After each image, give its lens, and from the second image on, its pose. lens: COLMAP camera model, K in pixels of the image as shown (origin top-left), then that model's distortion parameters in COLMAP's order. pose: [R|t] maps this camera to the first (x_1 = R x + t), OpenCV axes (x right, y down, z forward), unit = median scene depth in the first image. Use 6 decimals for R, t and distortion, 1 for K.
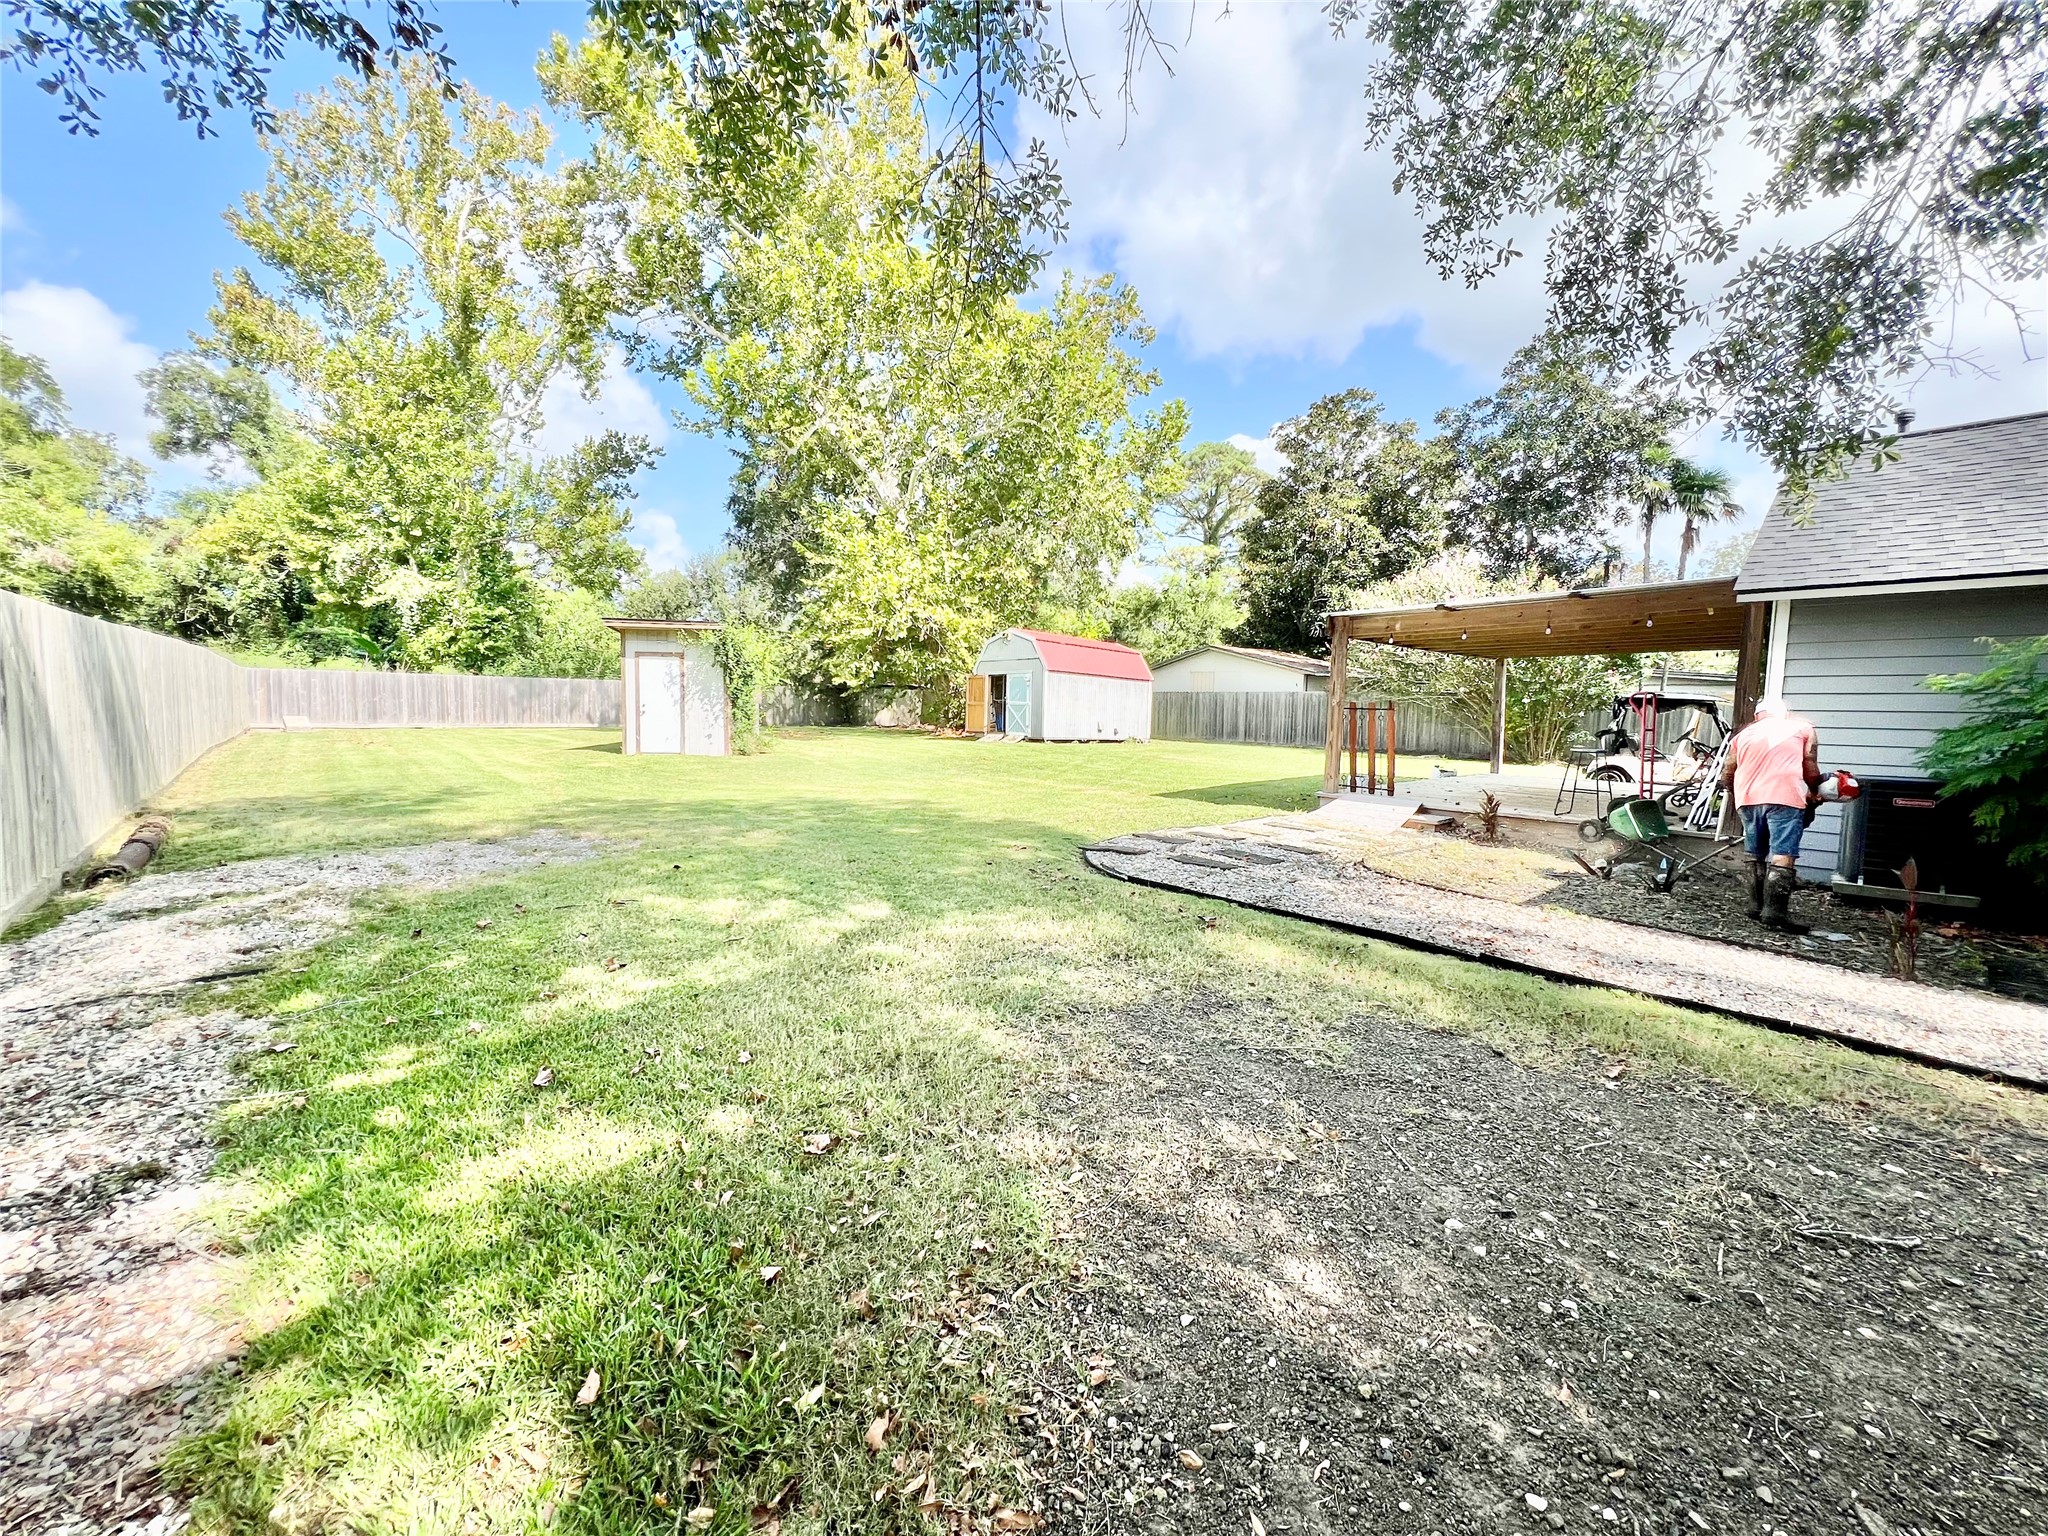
lens RADIAL K [[808.2, 0, 1014.8], [0, 808.2, 771.5], [0, 0, 1]] dist [0.000010, -0.000072]
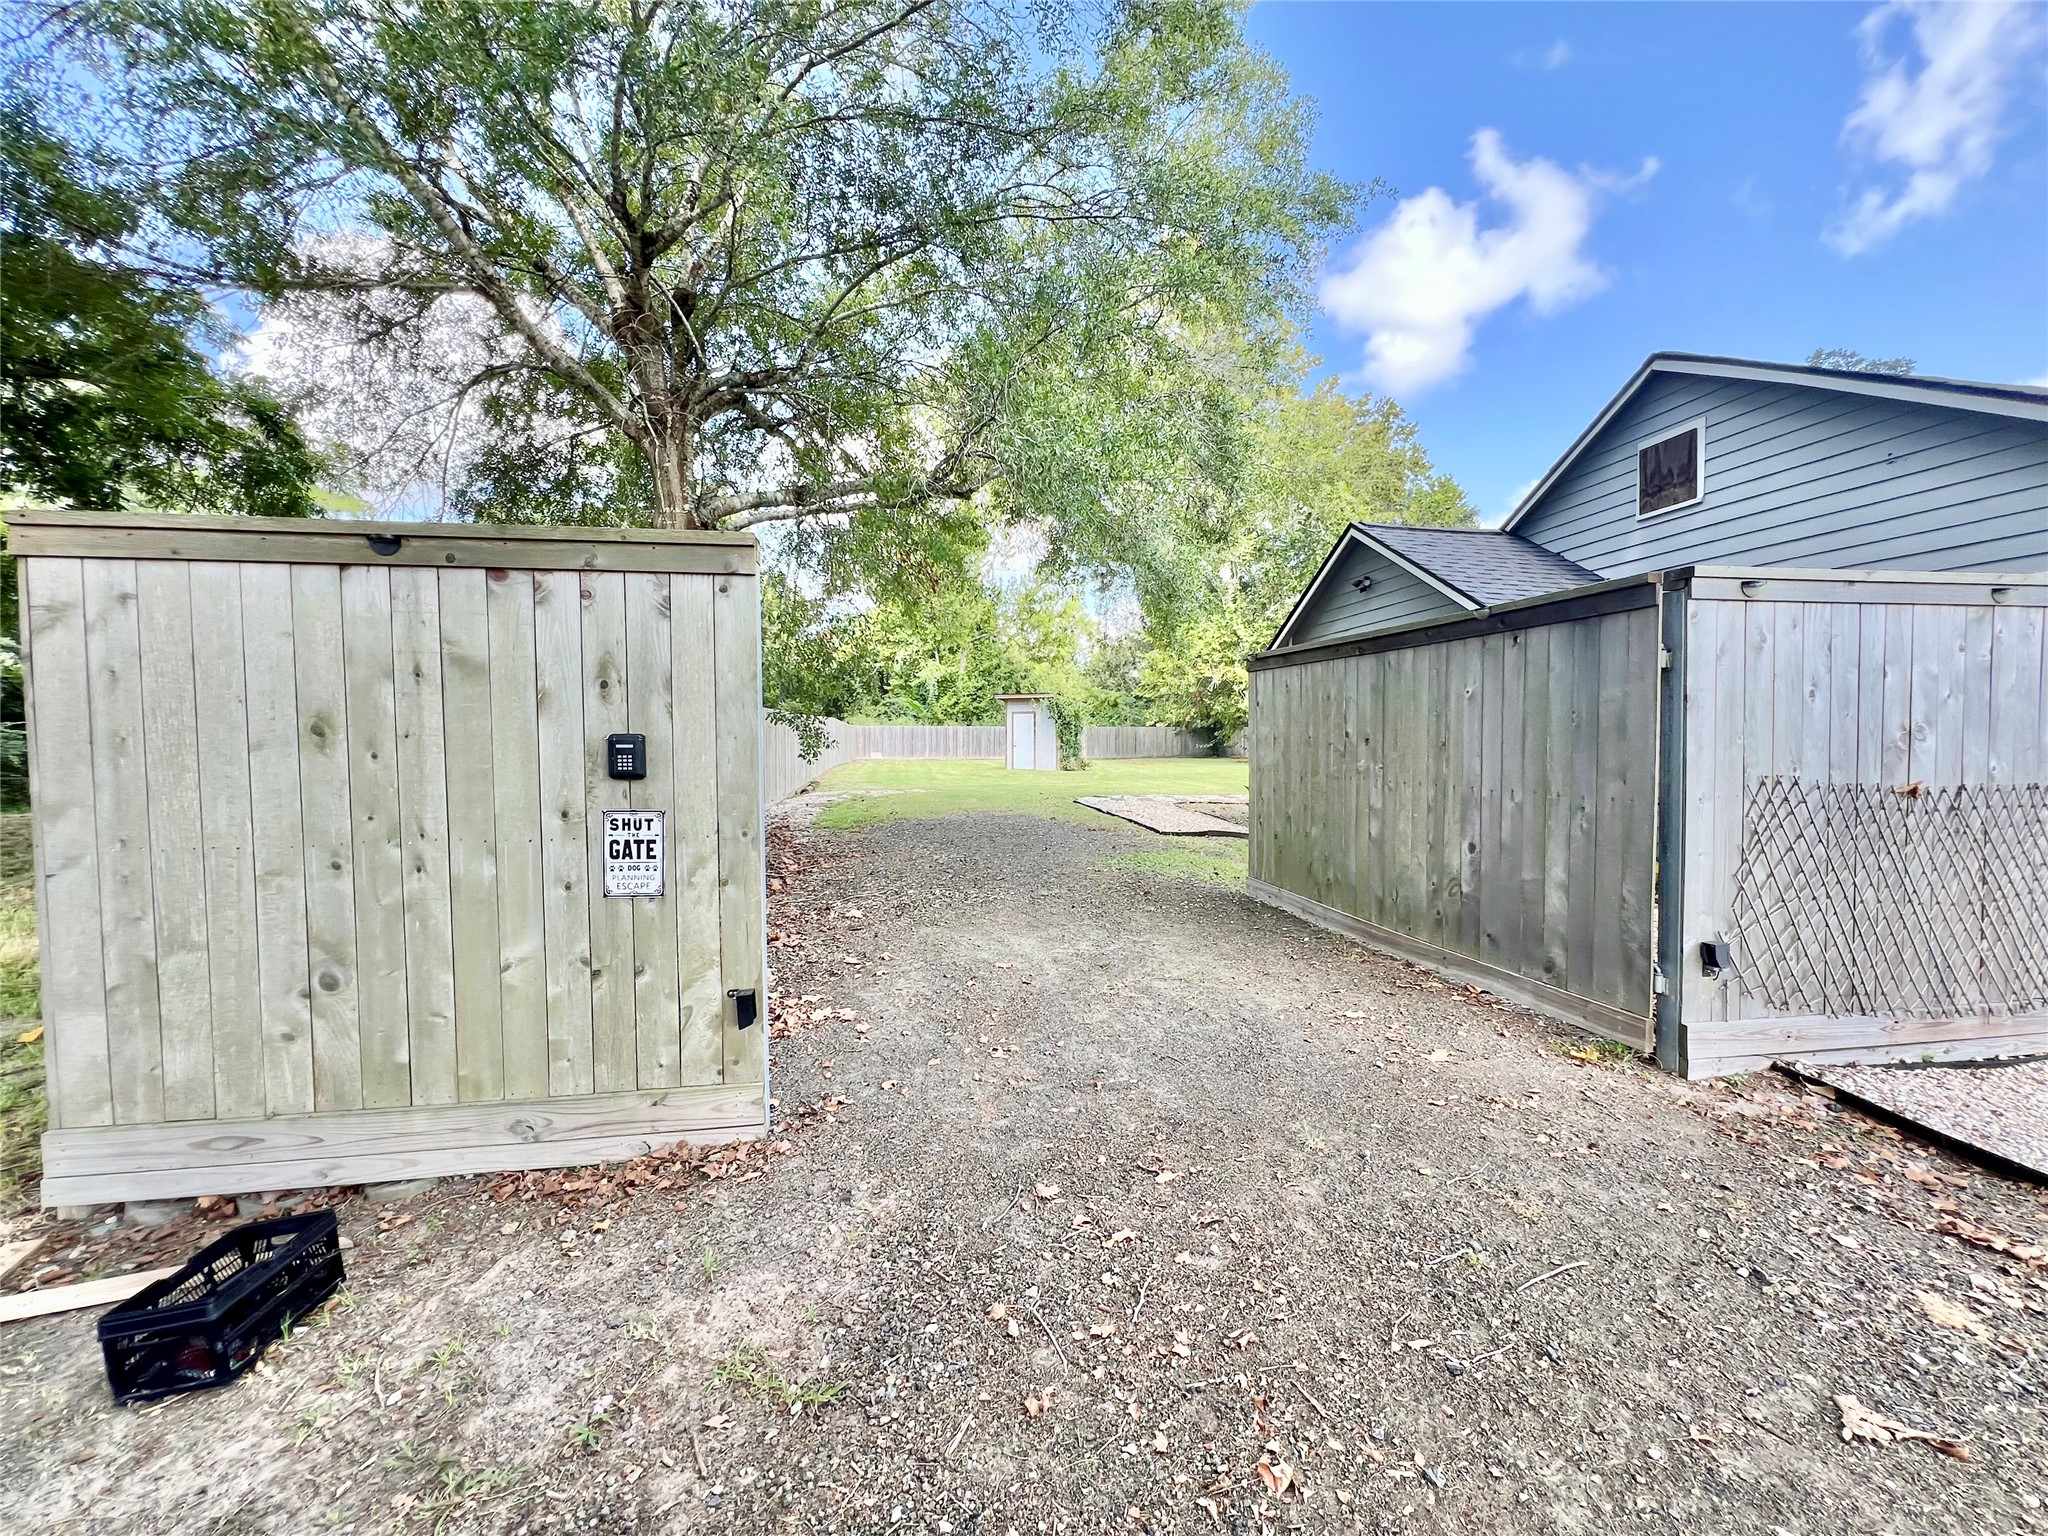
lens RADIAL K [[829.6, 0, 1026.7], [0, 829.6, 767.8], [0, 0, 1]] dist [0.000169, -0.000017]
pose [[0.841344, -0.002077, -0.540496, 0.343483], [-0.026430, 0.998638, -0.044979, 0.034705], [0.539853, 0.052129, 0.840143, -0.316917]]
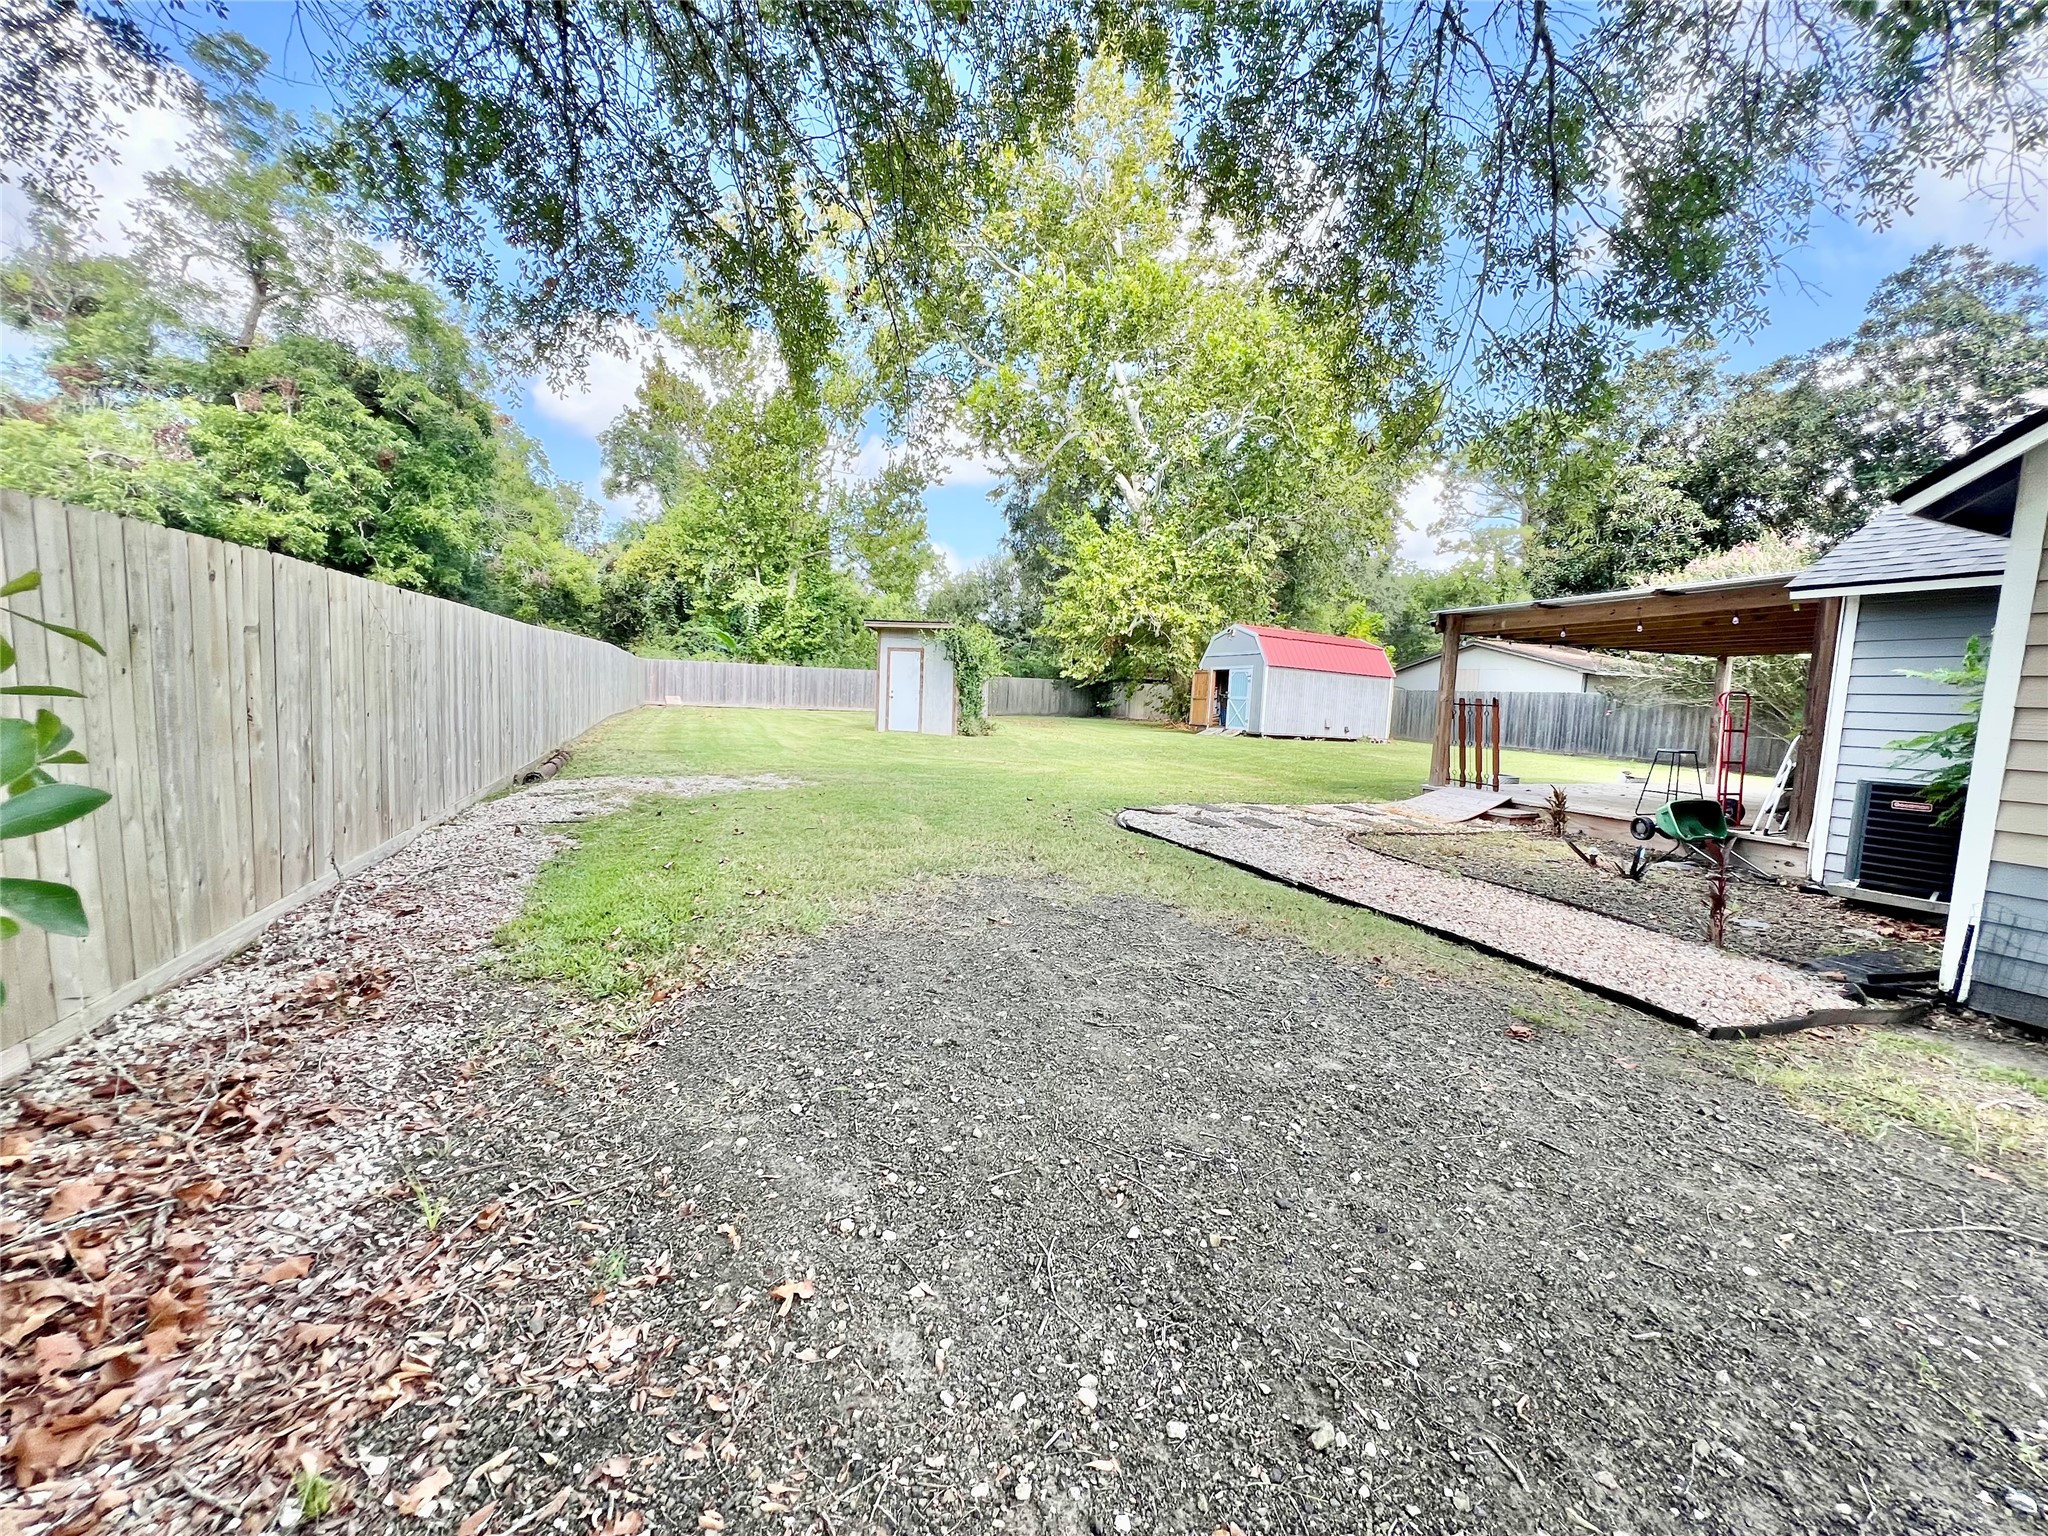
lens RADIAL K [[829.6, 0, 1024.8], [0, 829.6, 771.9], [0, 0, 1]] dist [0.000169, -0.000017]
pose [[0.940396, 0.051957, -0.336088, 0.098186], [-0.050896, 0.998632, 0.011974, 0.008896], [0.336250, 0.005845, 0.941755, -0.067127]]
